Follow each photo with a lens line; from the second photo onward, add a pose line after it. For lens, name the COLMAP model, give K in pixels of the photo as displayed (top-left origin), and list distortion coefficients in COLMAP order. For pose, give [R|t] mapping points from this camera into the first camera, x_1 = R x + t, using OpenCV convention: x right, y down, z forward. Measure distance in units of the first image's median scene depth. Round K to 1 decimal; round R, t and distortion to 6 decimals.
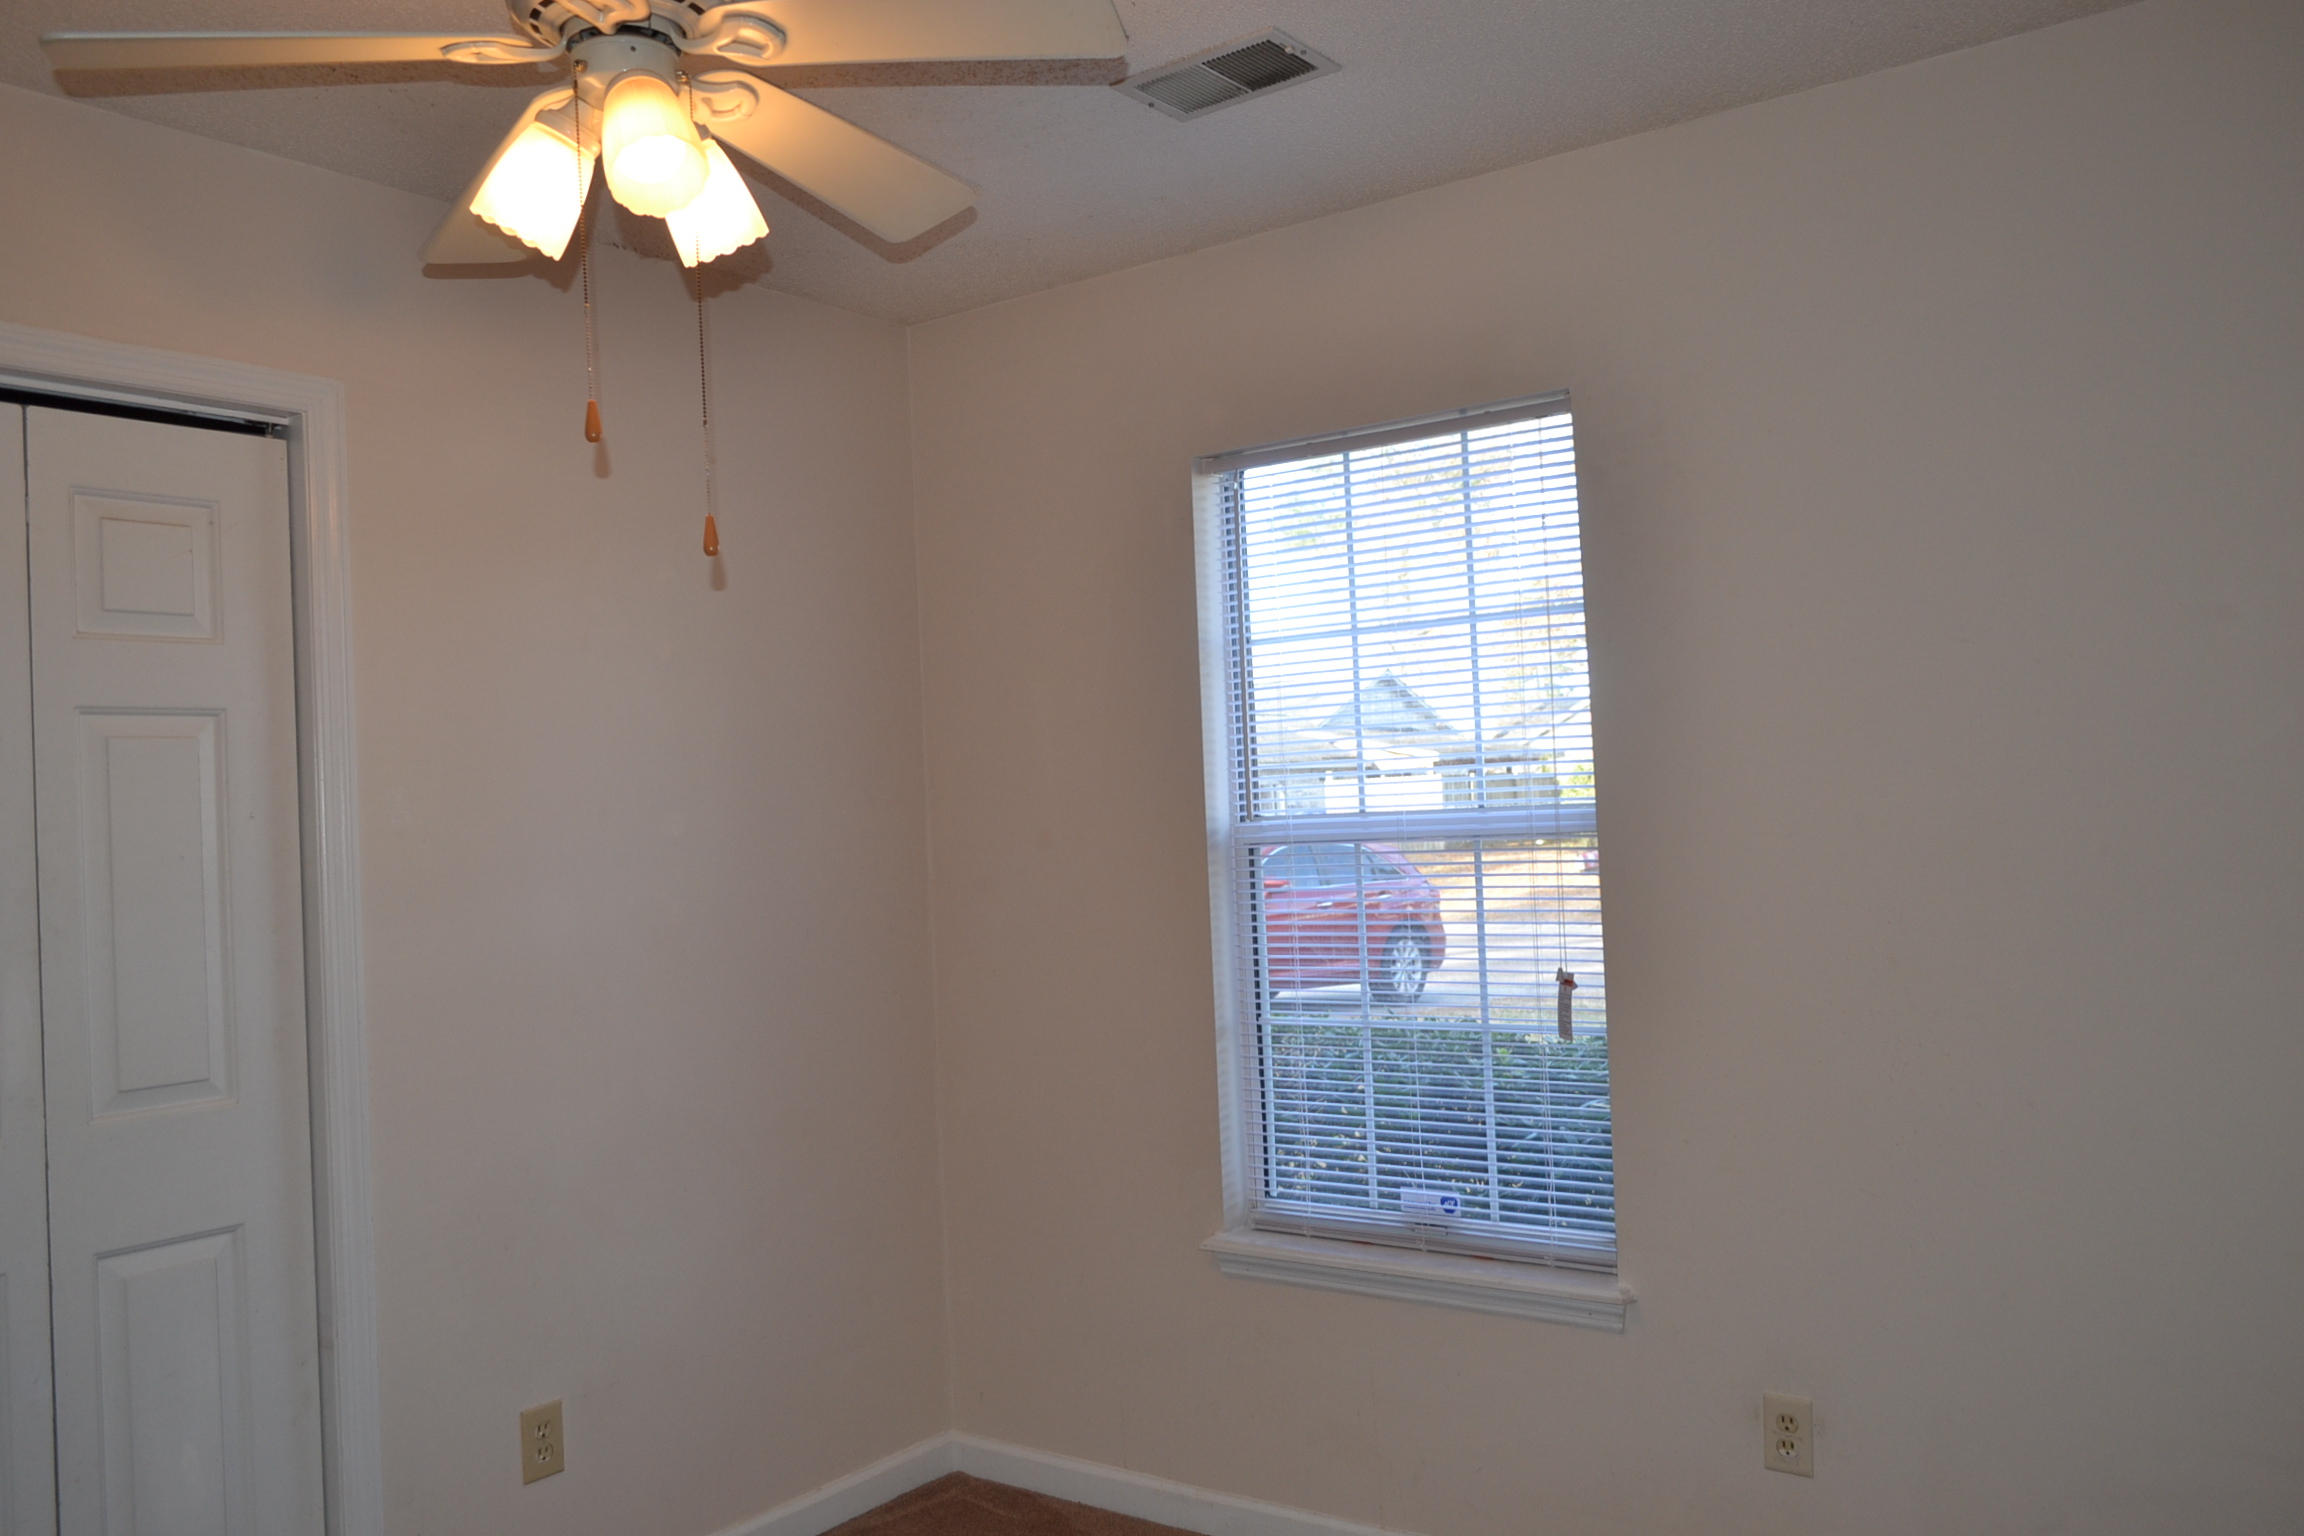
lens RADIAL K [[1837.5, 0, 1150.5], [0, 1837.5, 769.4], [0, 0, 1]] dist [-0.008315, 0.003936]
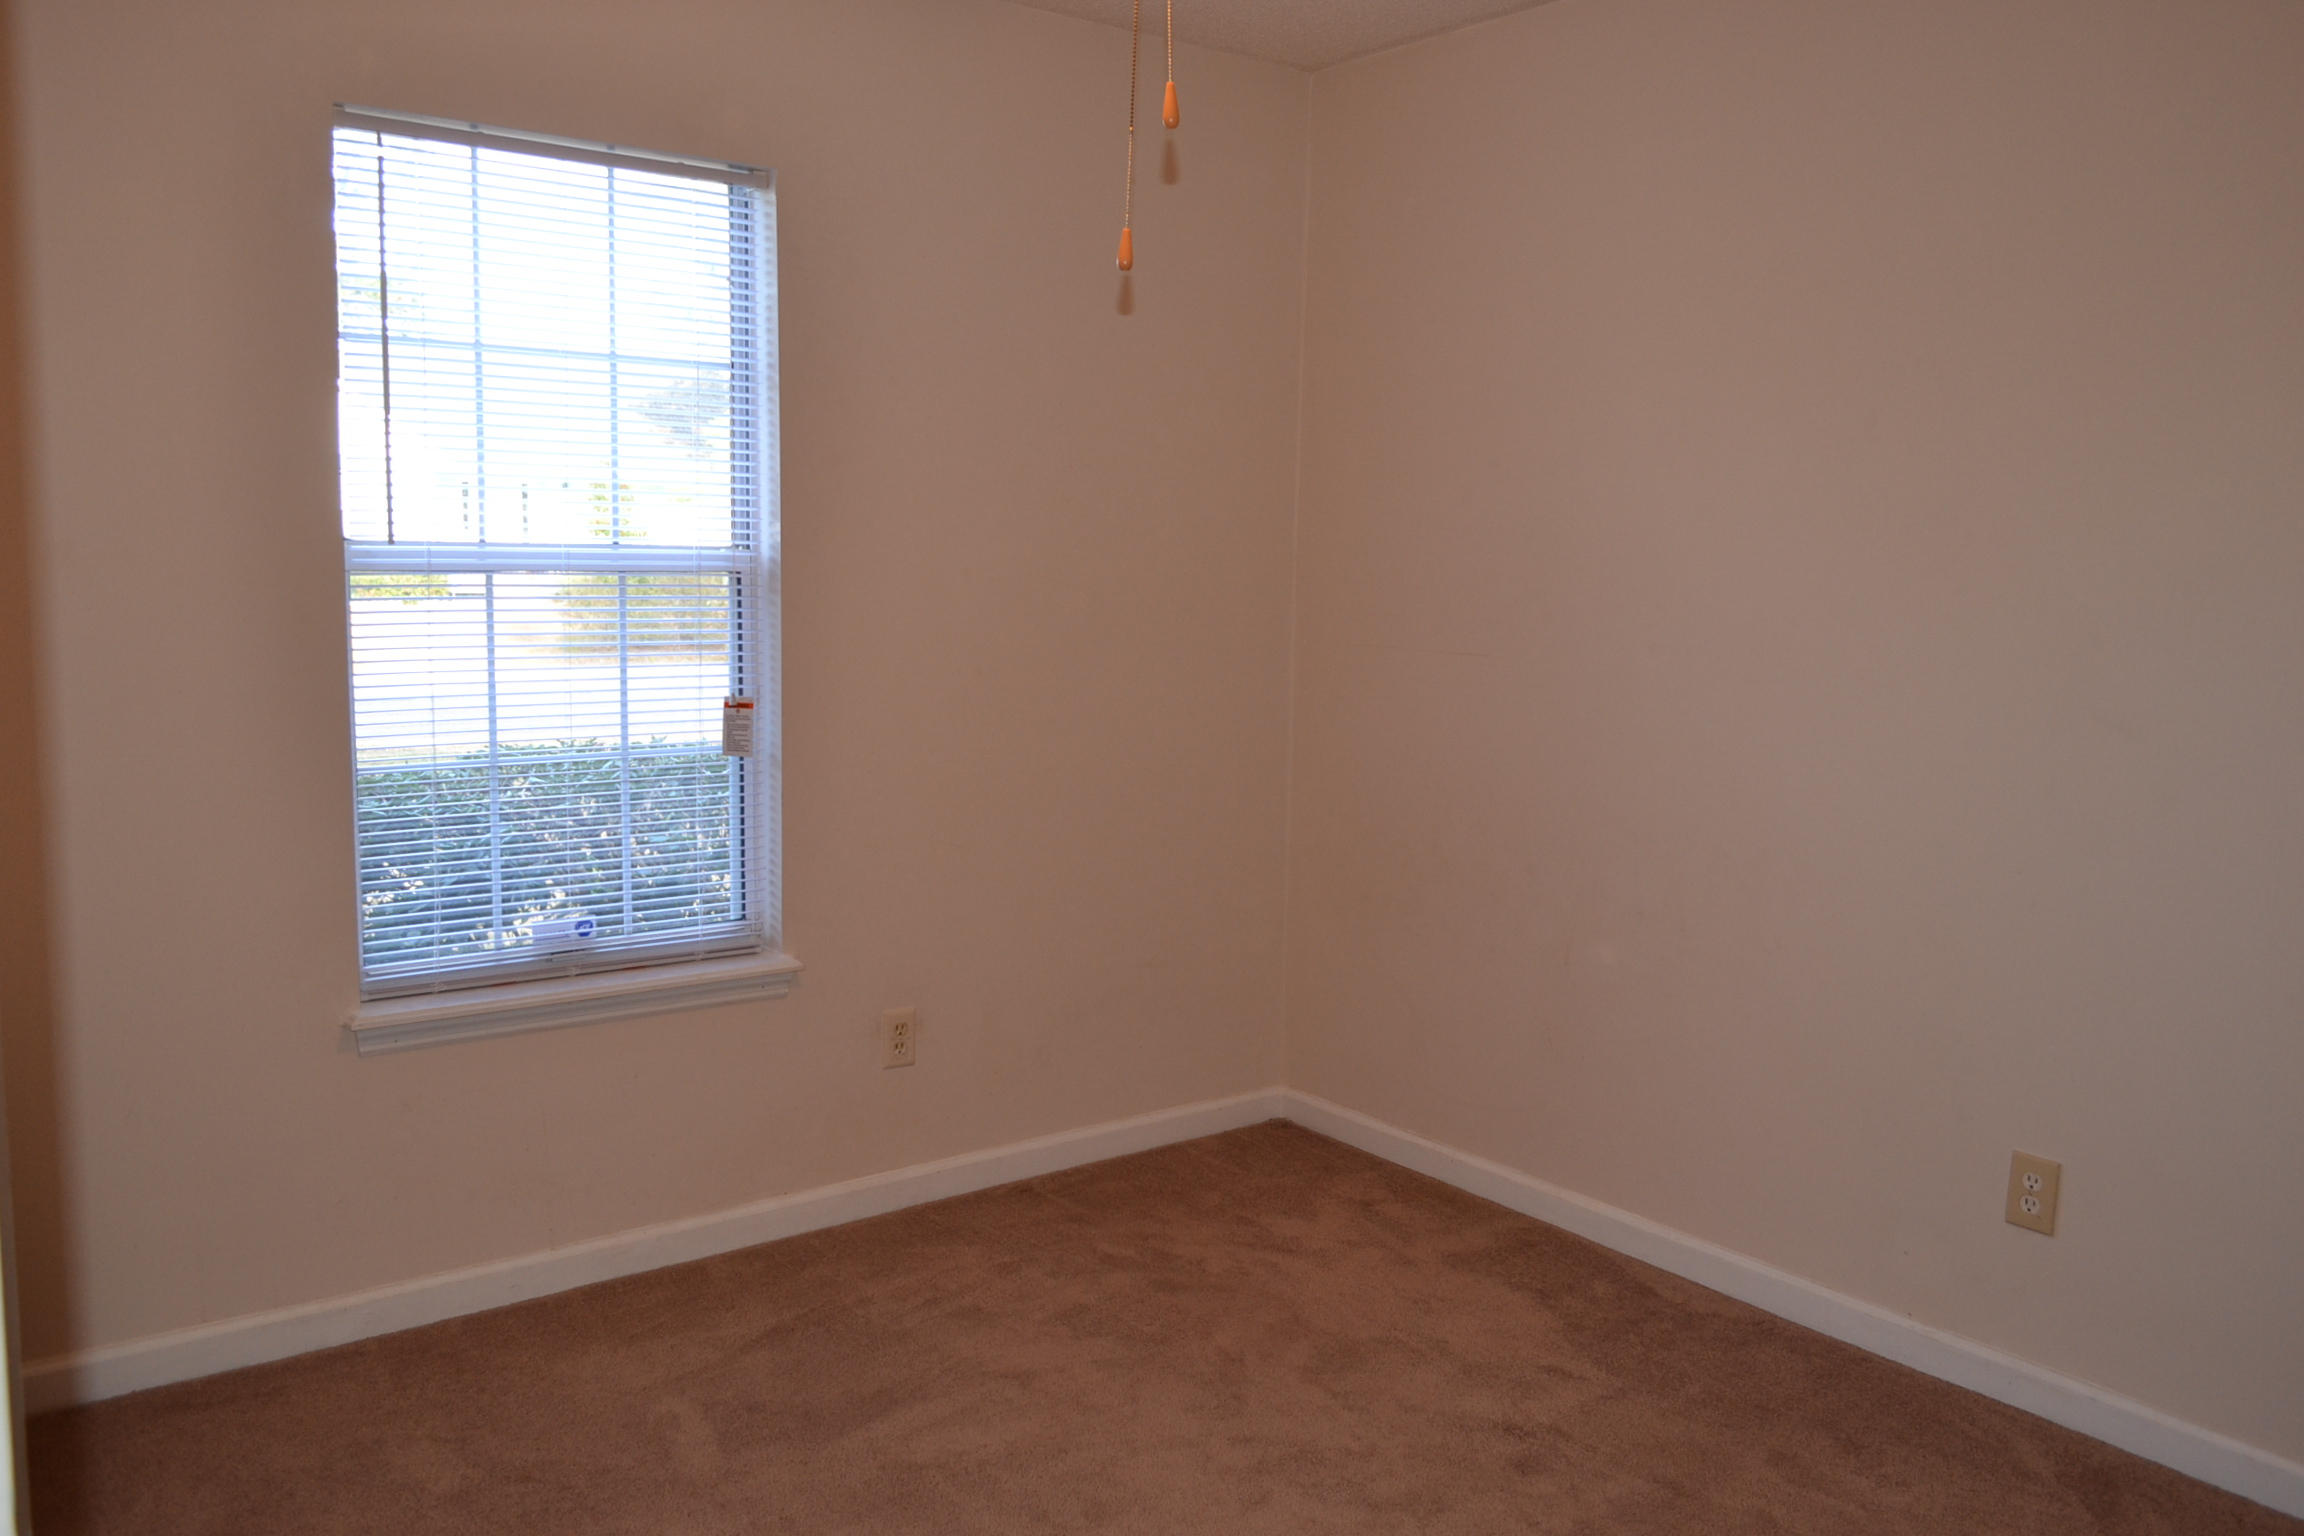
lens RADIAL K [[1837.5, 0, 1150.3], [0, 1837.5, 768.0], [0, 0, 1]] dist [-0.008315, 0.003936]
pose [[0.267288, -0.065909, 0.961360, -0.741518], [-0.056036, 0.994907, 0.083789, 0.042717], [-0.961986, -0.076267, 0.262233, 0.429103]]
